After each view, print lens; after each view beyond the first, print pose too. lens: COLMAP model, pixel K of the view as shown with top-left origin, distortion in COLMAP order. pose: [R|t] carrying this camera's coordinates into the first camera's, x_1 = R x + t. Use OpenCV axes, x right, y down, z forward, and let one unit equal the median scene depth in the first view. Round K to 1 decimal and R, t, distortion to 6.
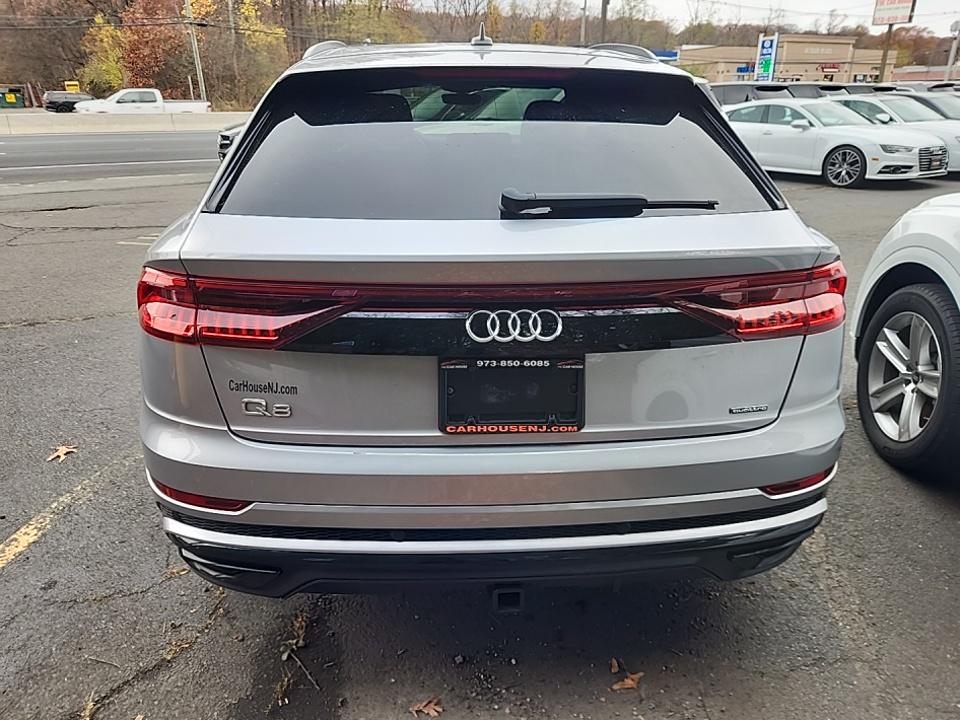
lens RADIAL K [[658.1, 0, 484.7], [0, 658.1, 355.2], [0, 0, 1]] dist [0.032508, -0.028757]
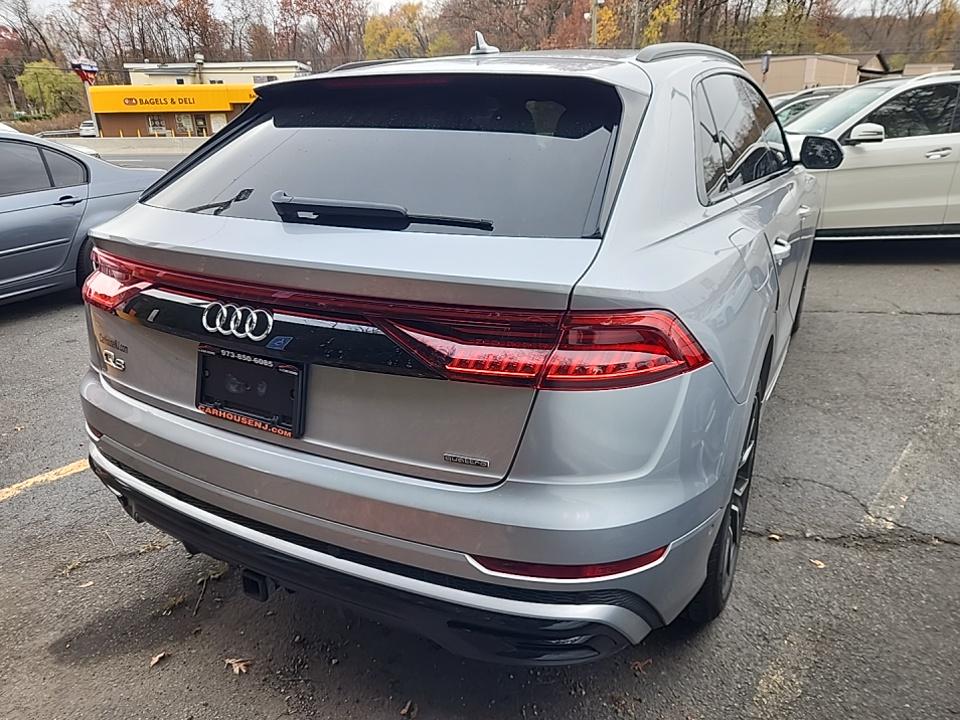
lens RADIAL K [[658.1, 0, 485.1], [0, 658.1, 365.1], [0, 0, 1]] dist [0.032508, -0.028757]
pose [[0.846401, 0.174122, -0.503275, 0.839195], [-0.179478, 0.983018, 0.038258, -0.079924], [0.501390, 0.057945, 0.863279, 0.267377]]
